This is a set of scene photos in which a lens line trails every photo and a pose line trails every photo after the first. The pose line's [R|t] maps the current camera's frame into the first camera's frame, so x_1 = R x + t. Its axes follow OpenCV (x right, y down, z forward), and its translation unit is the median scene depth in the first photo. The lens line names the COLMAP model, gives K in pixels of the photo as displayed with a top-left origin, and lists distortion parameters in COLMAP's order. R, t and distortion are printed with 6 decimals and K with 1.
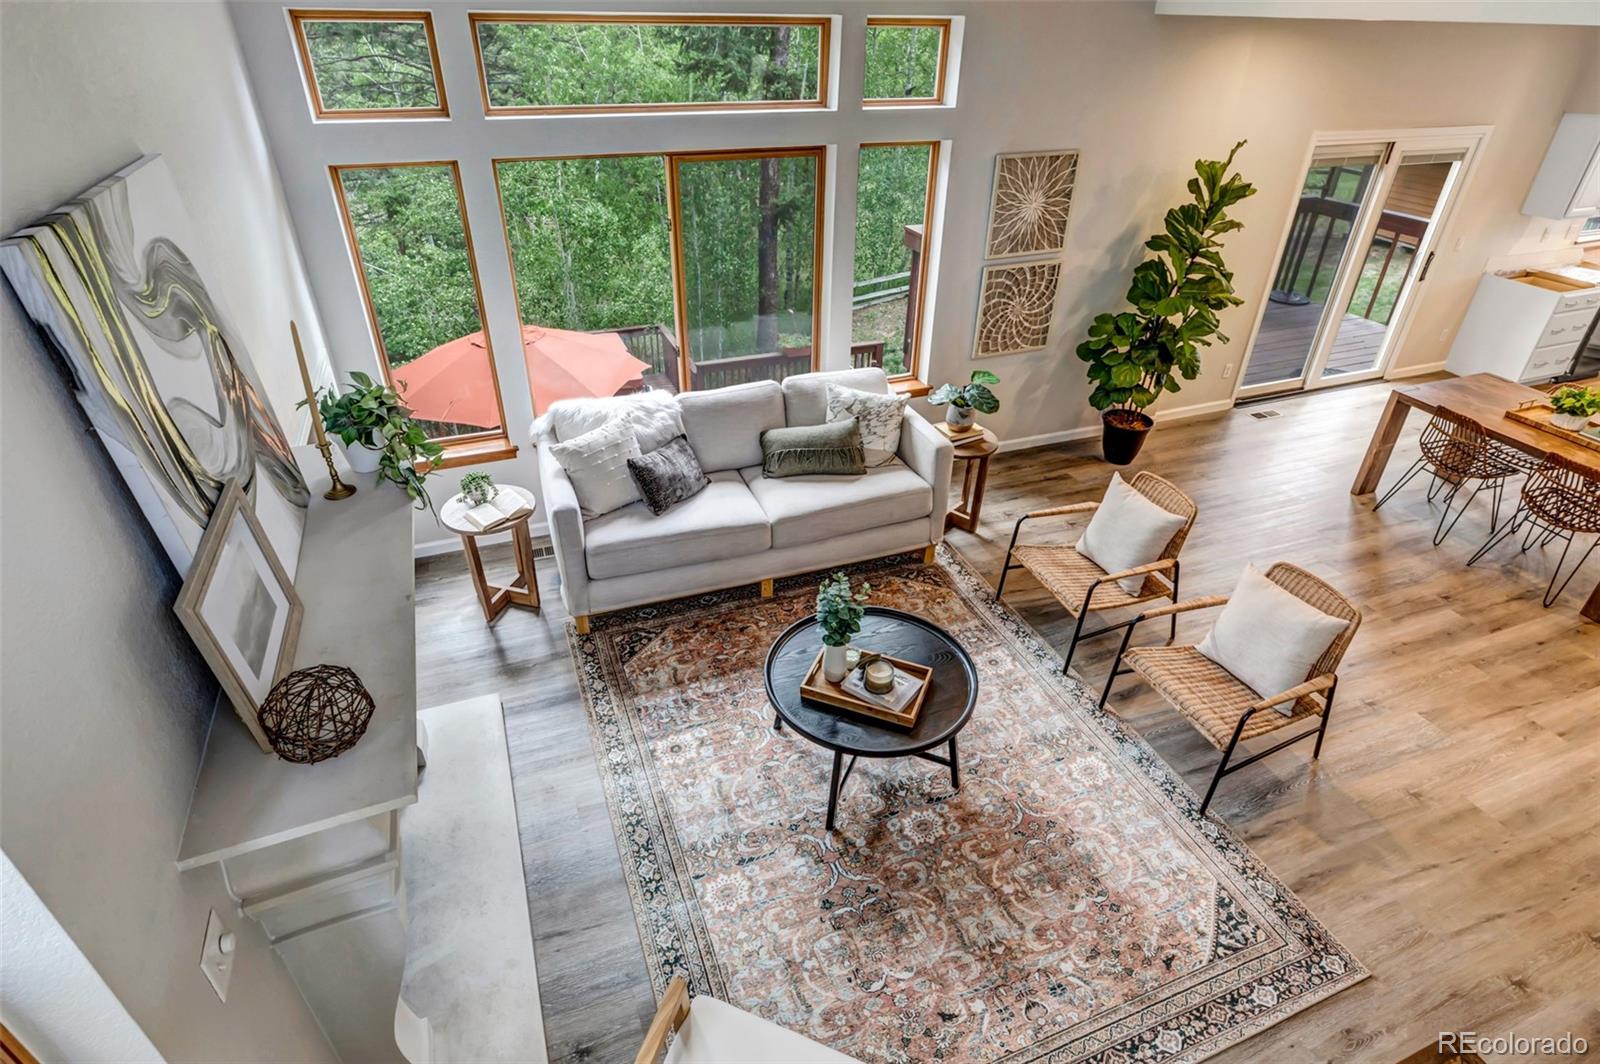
lens RADIAL K [[826.6, 0, 797.9], [0, 826.6, 525.6], [0, 0, 1]] dist [-0.003469, -0.000382]
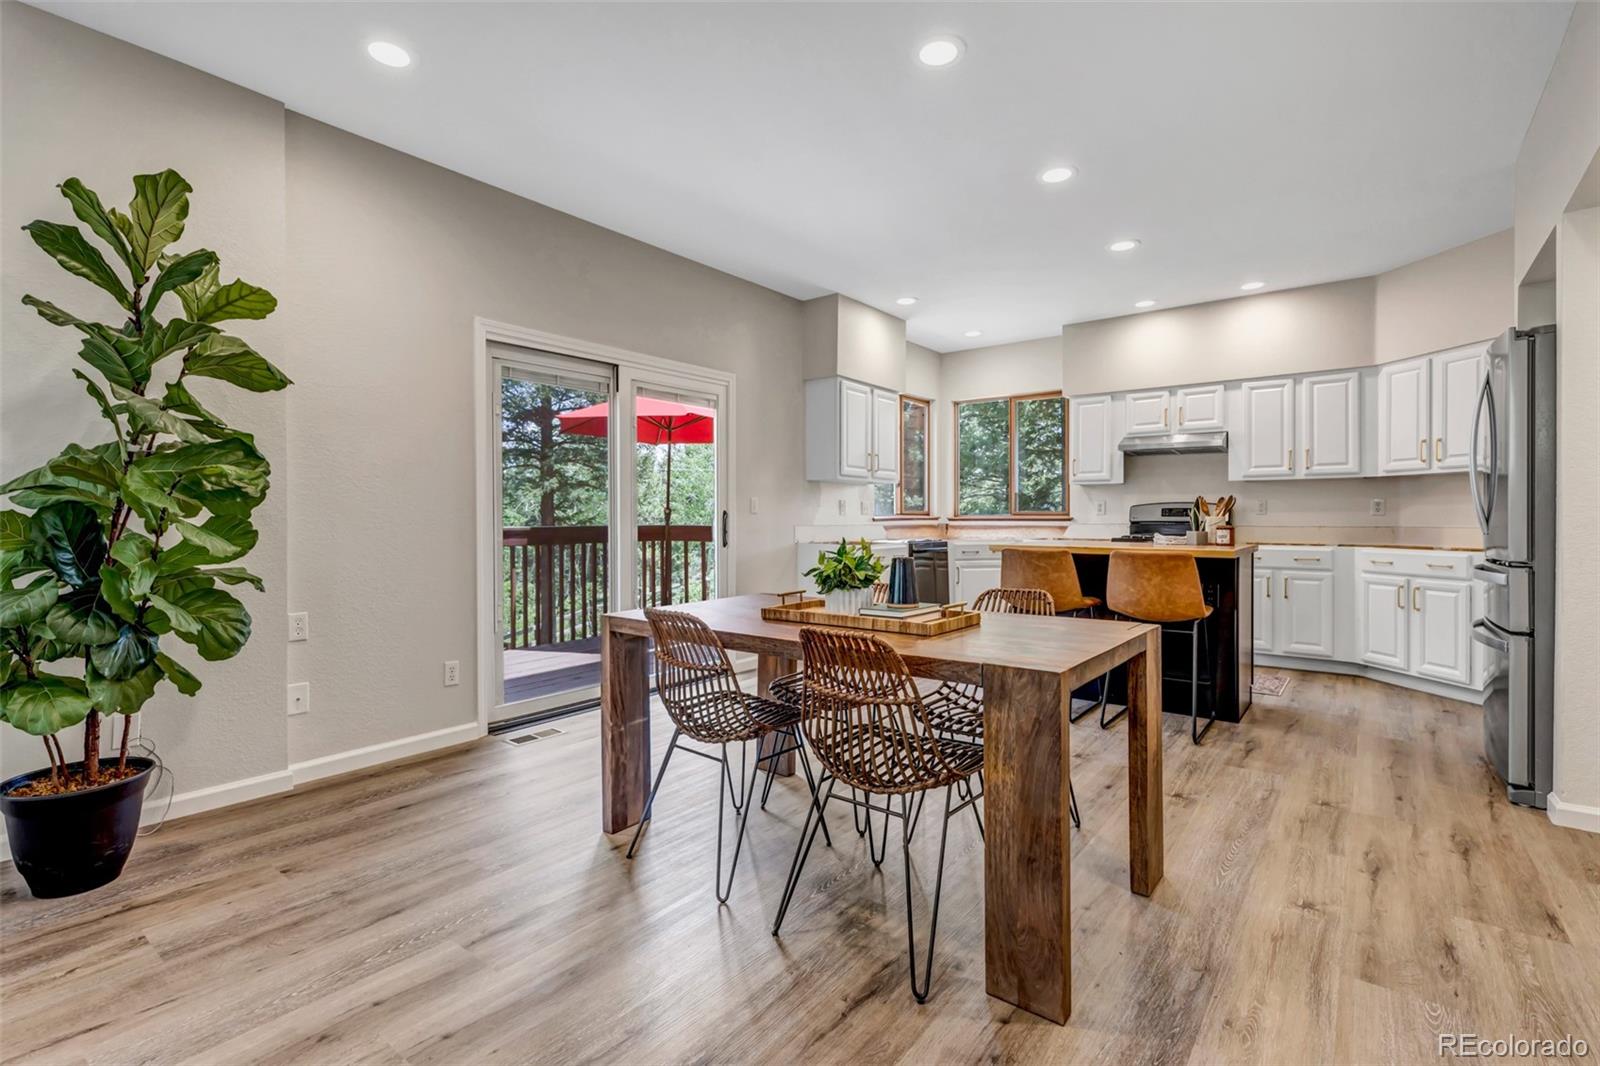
lens RADIAL K [[732.5, 0, 802.2], [0, 732.5, 527.0], [0, 0, 1]] dist [0.001581, 0.000201]
pose [[0.856749, -0.014160, 0.515540, 0.611795], [0.279659, 0.852653, -0.441331, 0.038698], [-0.433327, 0.522285, 0.734470, 0.579957]]
